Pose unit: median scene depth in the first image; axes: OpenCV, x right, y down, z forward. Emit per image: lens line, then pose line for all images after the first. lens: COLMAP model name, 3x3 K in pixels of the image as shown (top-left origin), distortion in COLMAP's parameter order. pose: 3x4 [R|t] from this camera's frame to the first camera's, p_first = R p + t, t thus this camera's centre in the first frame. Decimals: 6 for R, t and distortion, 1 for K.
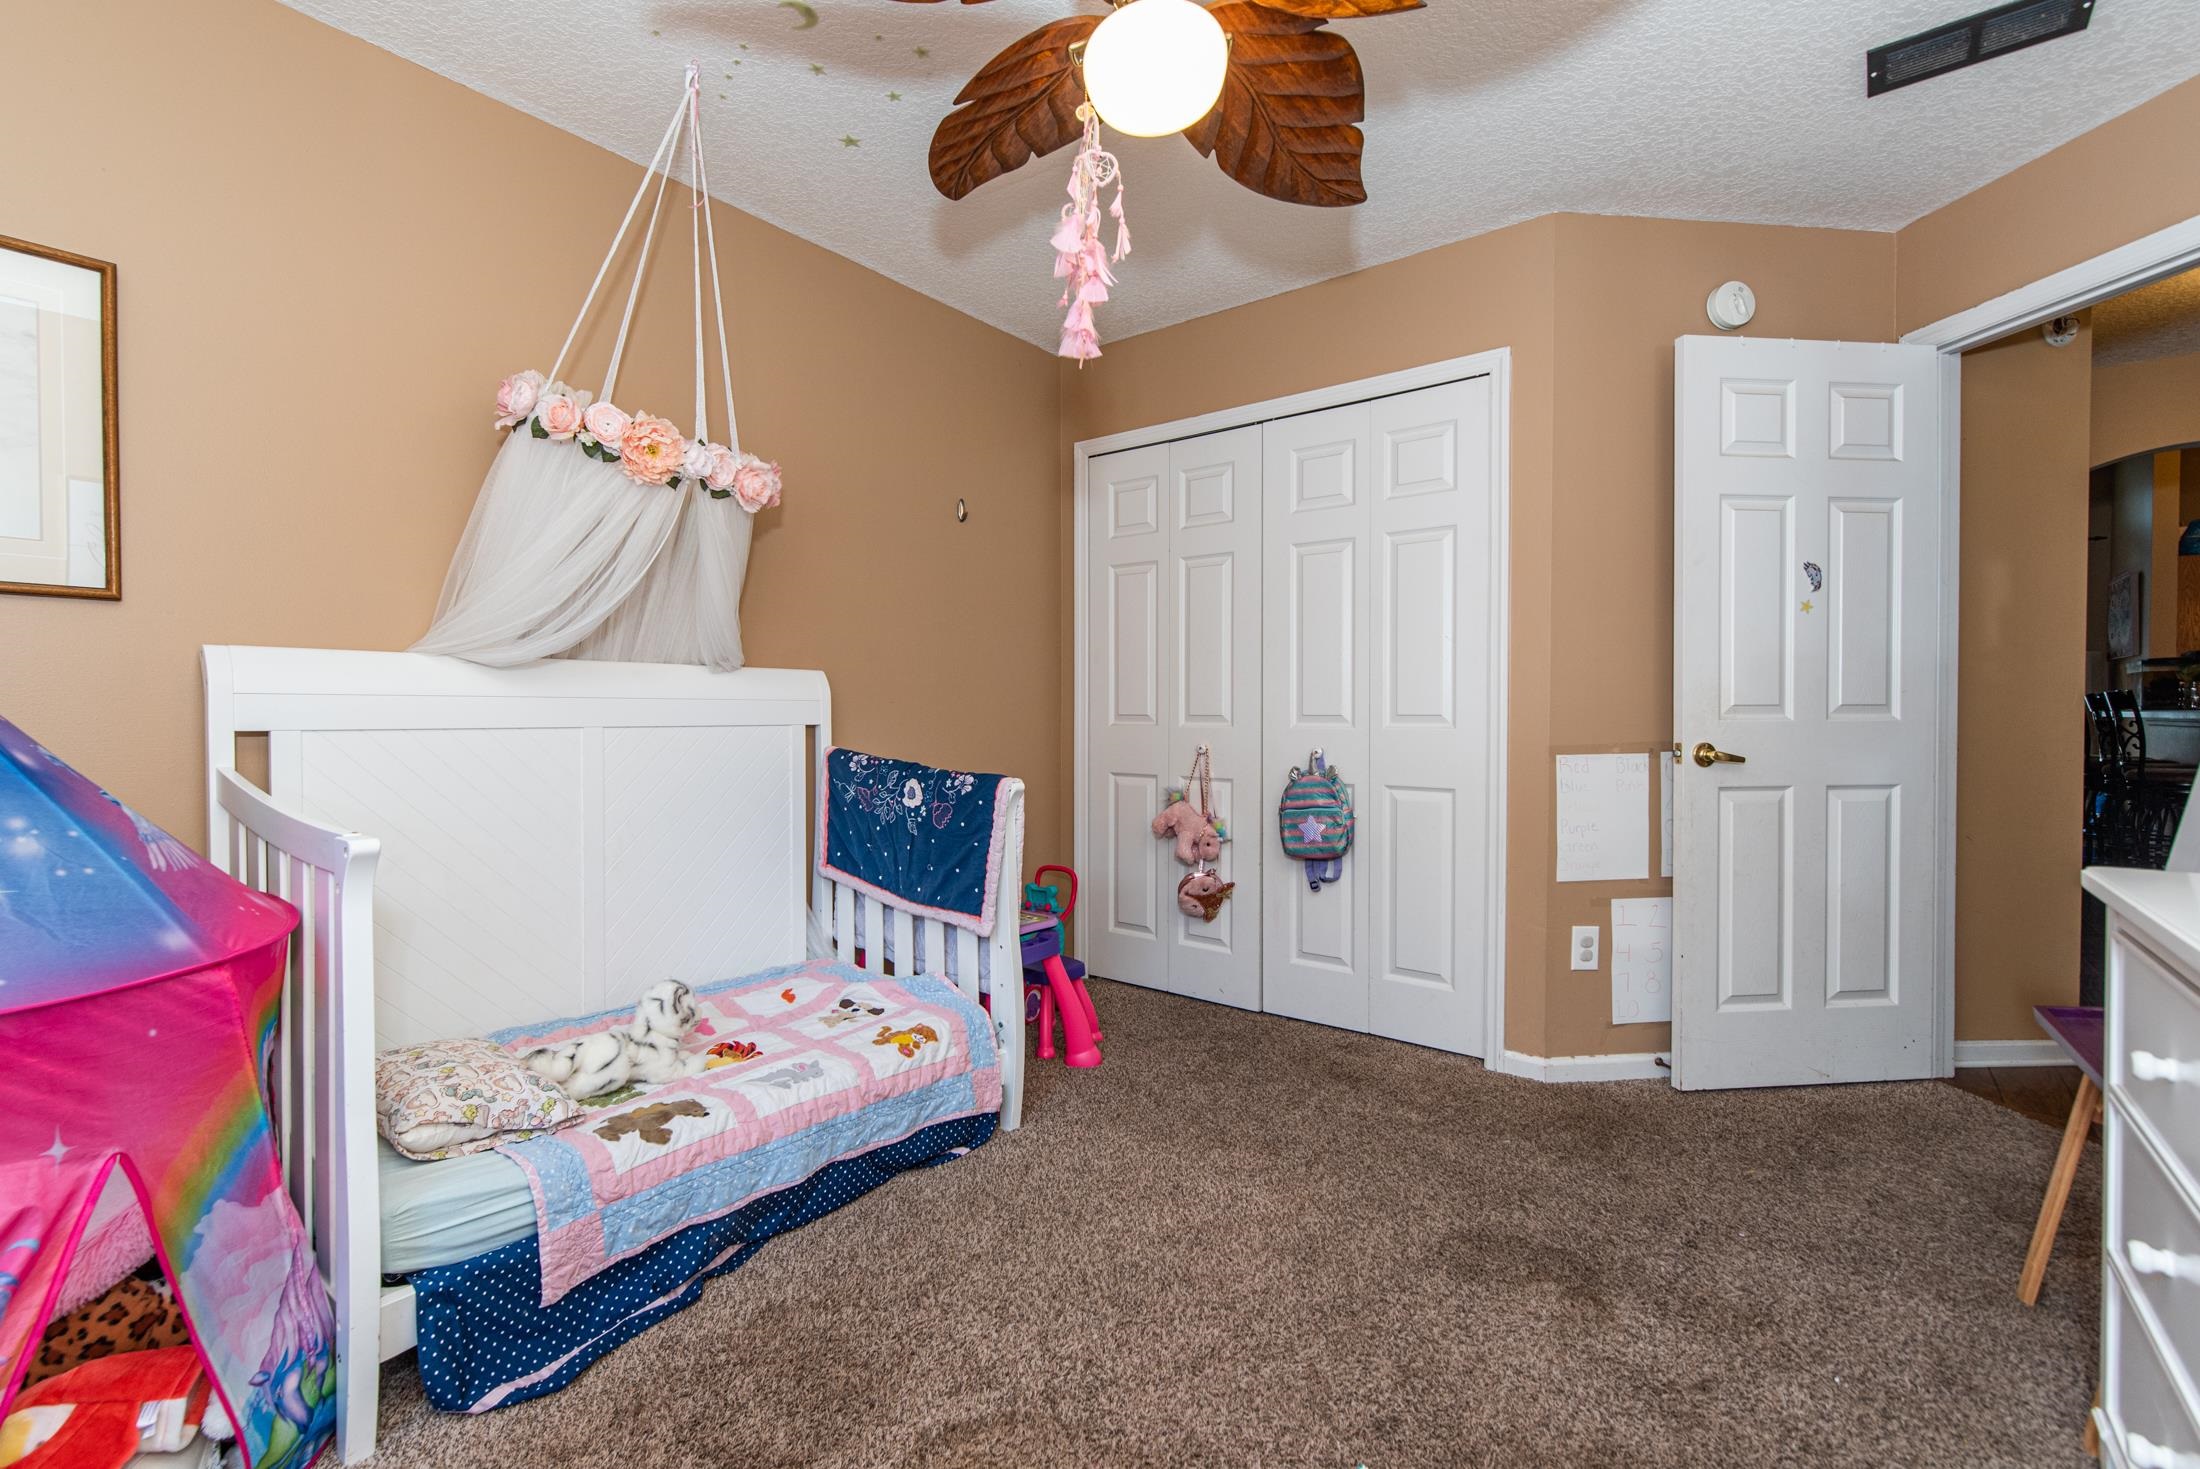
lens RADIAL K [[962.7, 0, 1095.9], [0, 962.7, 732.9], [0, 0, 1]] dist [0.002516, -0.000637]
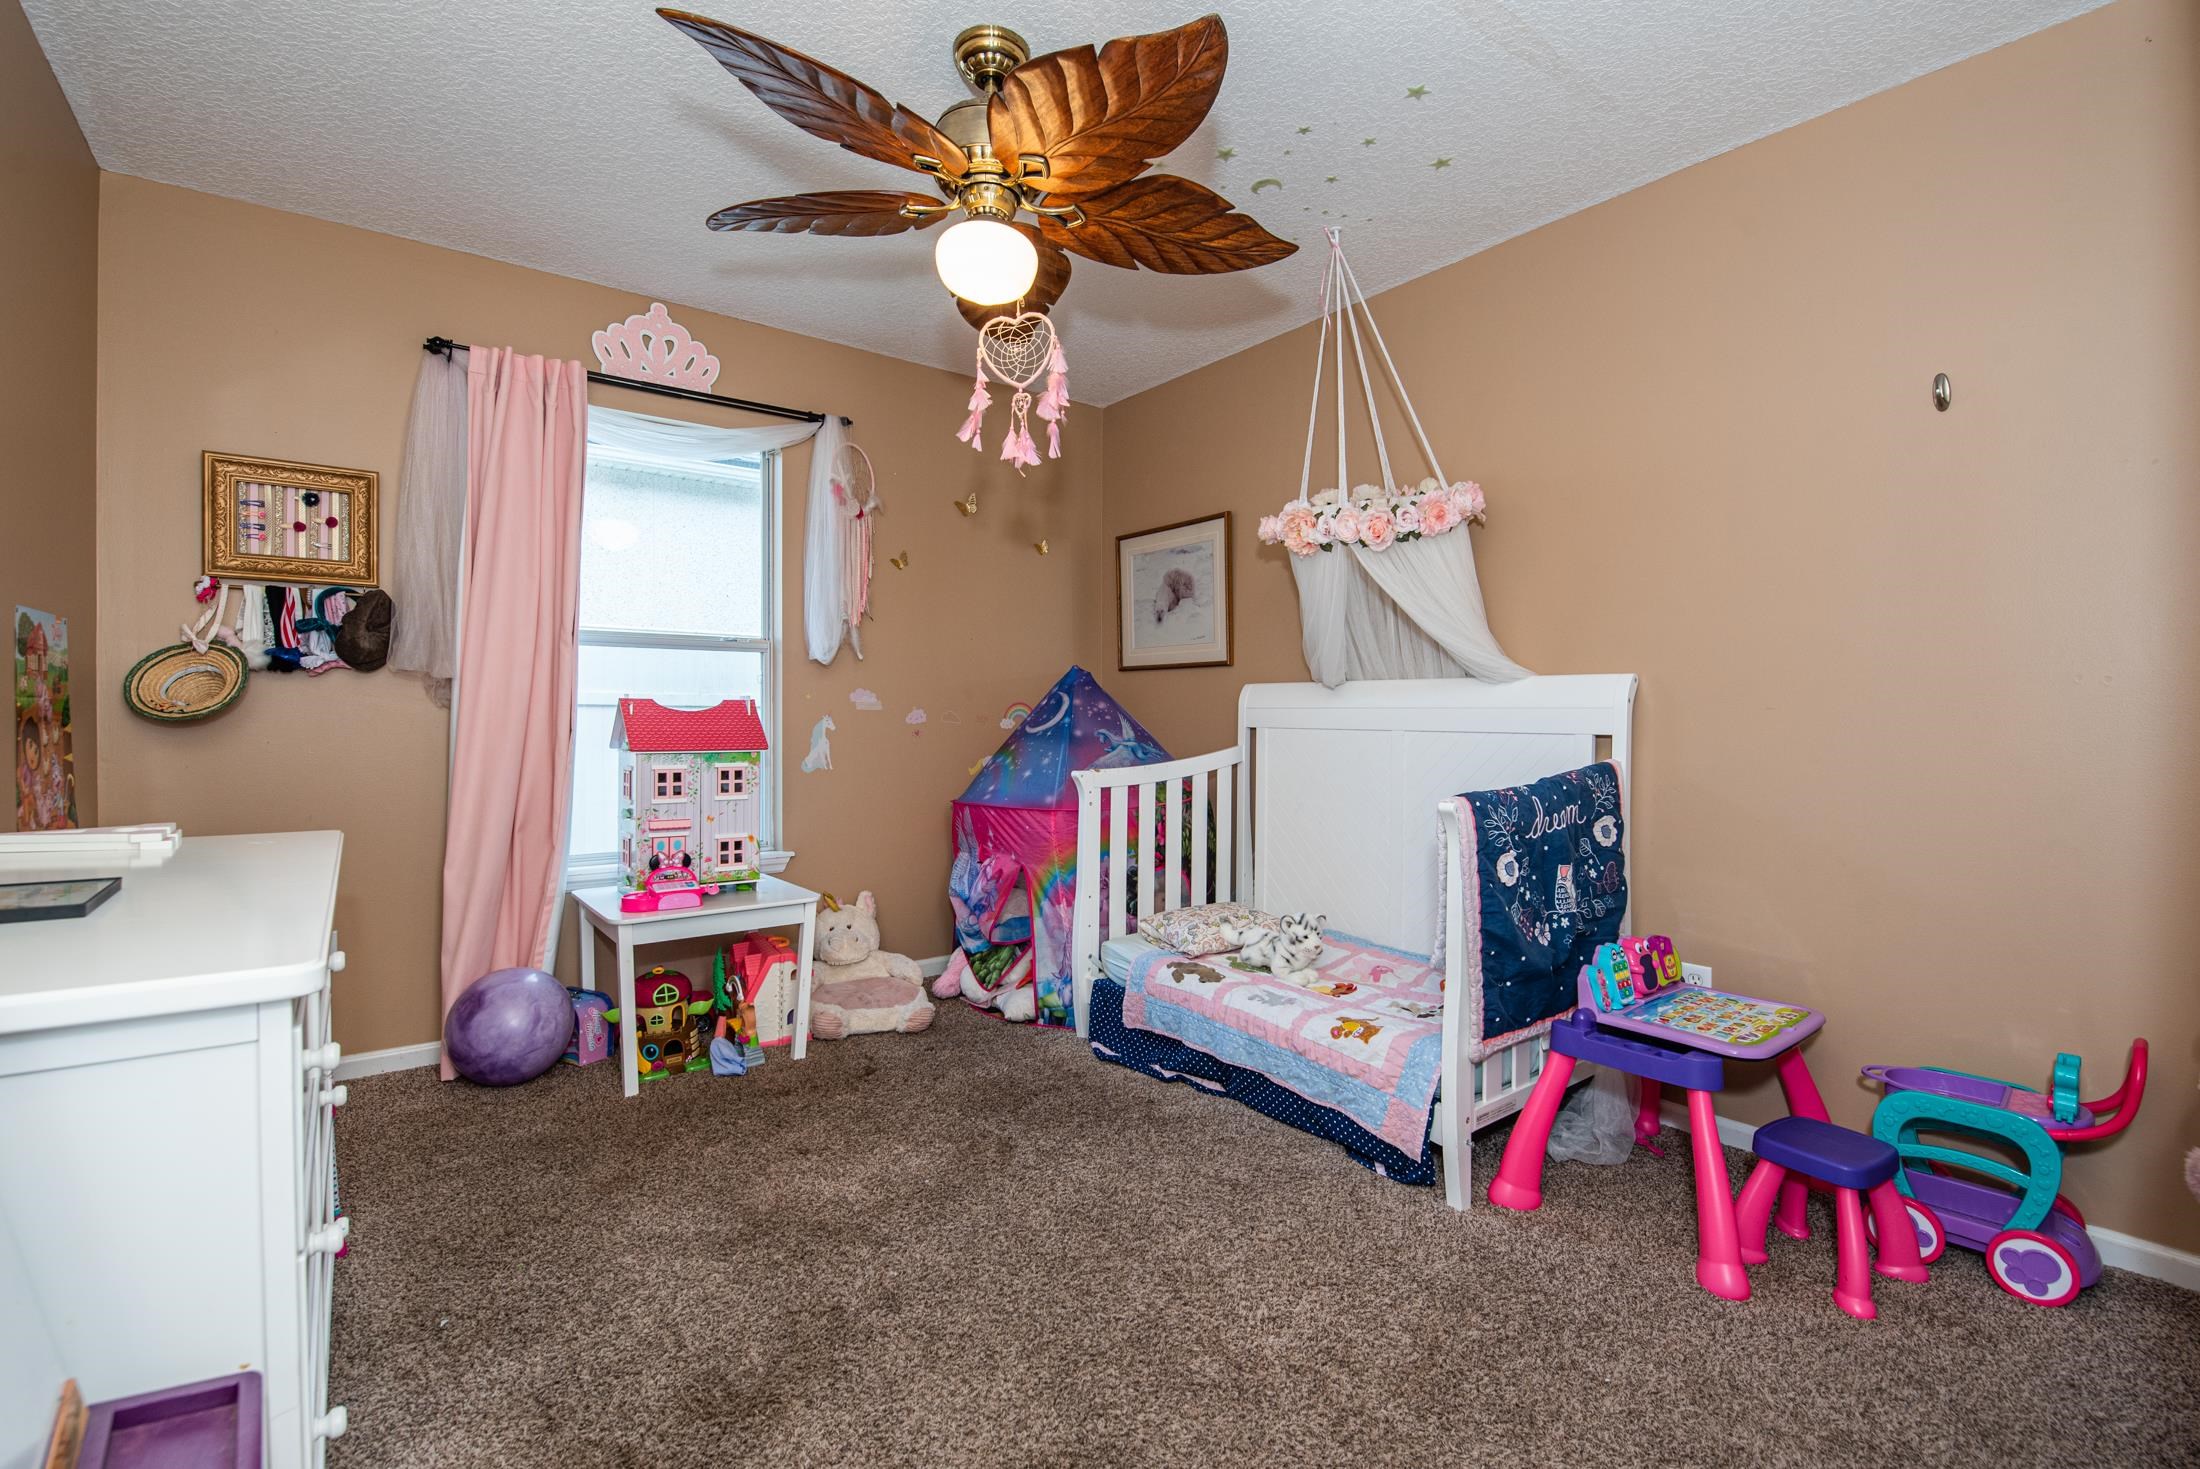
lens RADIAL K [[962.7, 0, 1103.0], [0, 962.7, 717.2], [0, 0, 1]] dist [0.002516, -0.000637]
pose [[-0.254641, 0.004846, -0.967024, 1.048169], [-0.025596, 0.999603, 0.011749, -0.035364], [0.966697, 0.027743, -0.254416, 1.155323]]
